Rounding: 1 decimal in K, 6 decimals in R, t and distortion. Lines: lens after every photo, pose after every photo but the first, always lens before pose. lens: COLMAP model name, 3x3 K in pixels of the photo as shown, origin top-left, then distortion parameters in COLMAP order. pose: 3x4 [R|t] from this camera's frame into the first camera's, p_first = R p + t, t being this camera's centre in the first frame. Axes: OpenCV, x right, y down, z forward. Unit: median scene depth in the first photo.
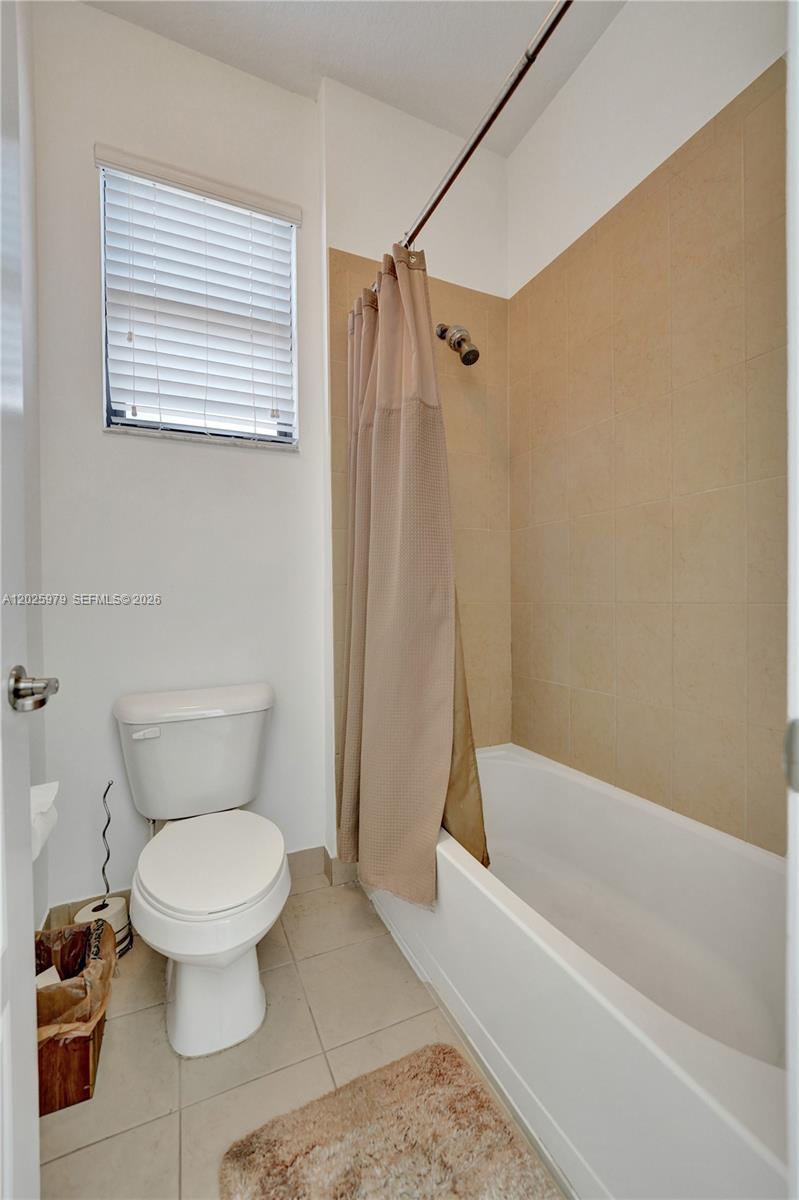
lens RADIAL K [[488.7, 0, 399.5], [0, 488.7, 600.0], [0, 0, 1]] dist [-0.012128, 0.000618]
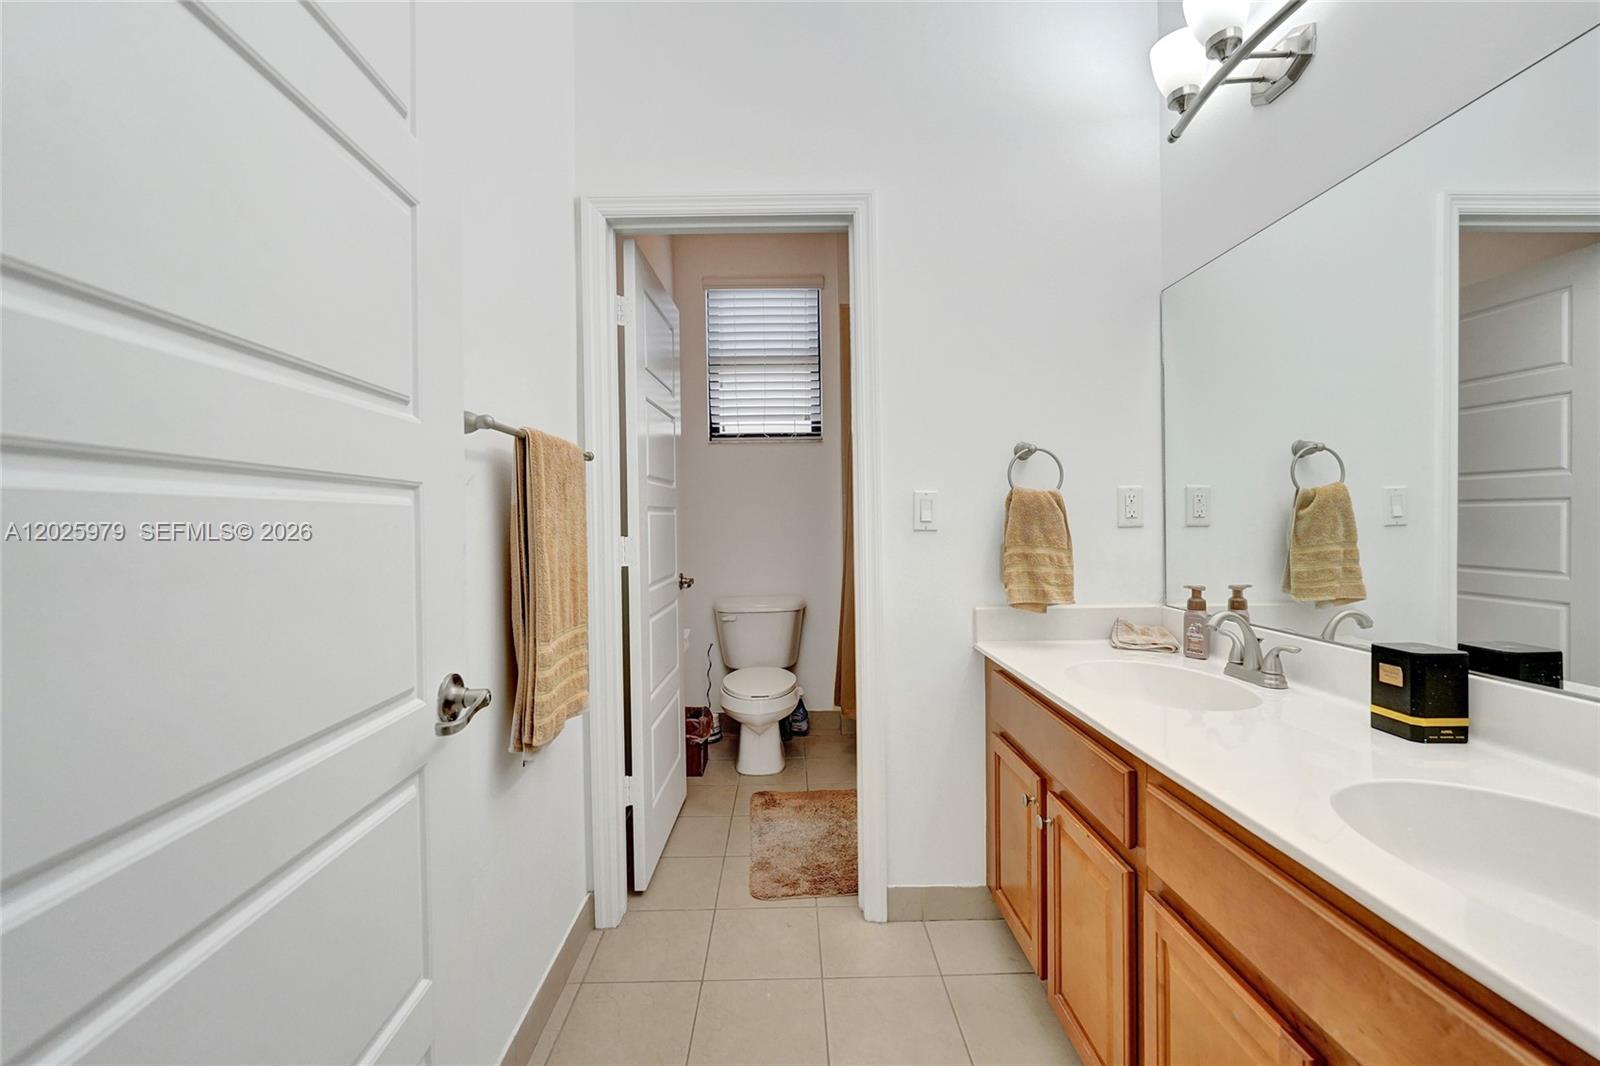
lens RADIAL K [[651.1, 0, 794.0], [0, 651.1, 523.6], [0, 0, 1]] dist [-0.010470, -0.000113]
pose [[0.913307, 0.004045, -0.407251, 0.659219], [-0.001178, 0.999973, 0.007290, -0.089150], [0.407270, -0.006178, 0.913287, -1.068031]]
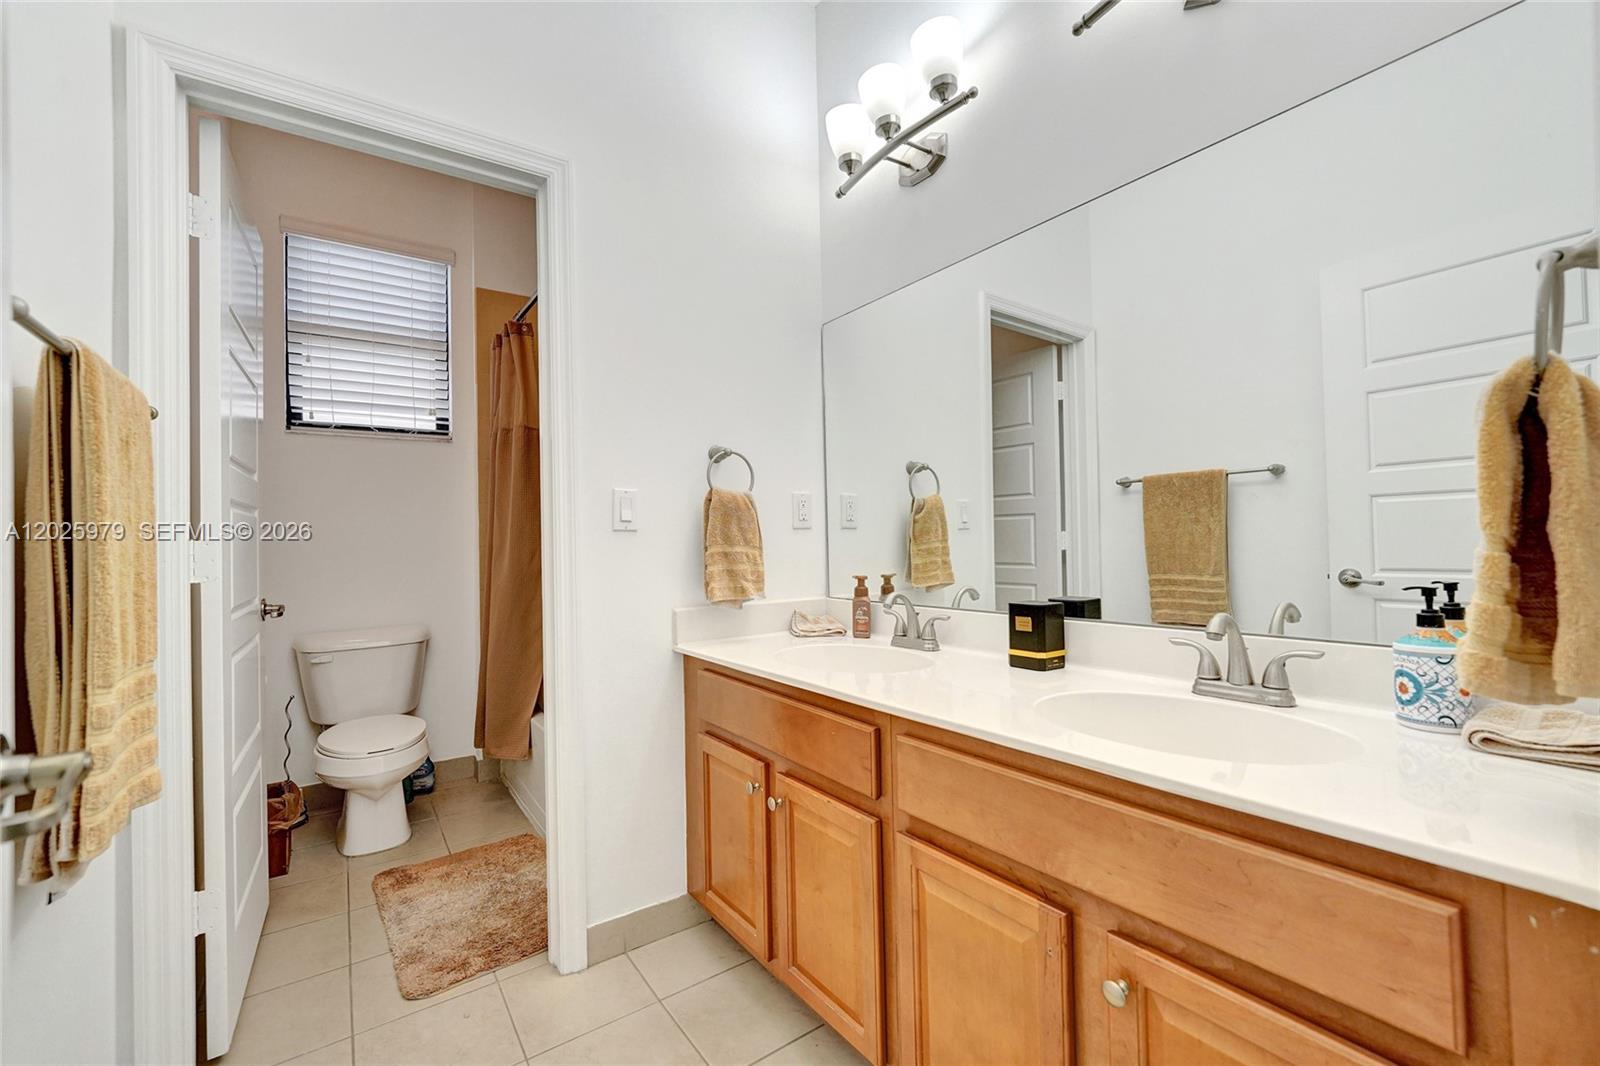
lens RADIAL K [[651.5, 0, 790.9], [0, 651.5, 531.1], [0, 0, 1]] dist [-0.012128, 0.000618]
pose [[0.983764, -0.004493, 0.179411, 0.452790], [0.008785, 0.999694, -0.023135, -0.033299], [-0.179253, 0.024336, 0.983502, -1.036239]]
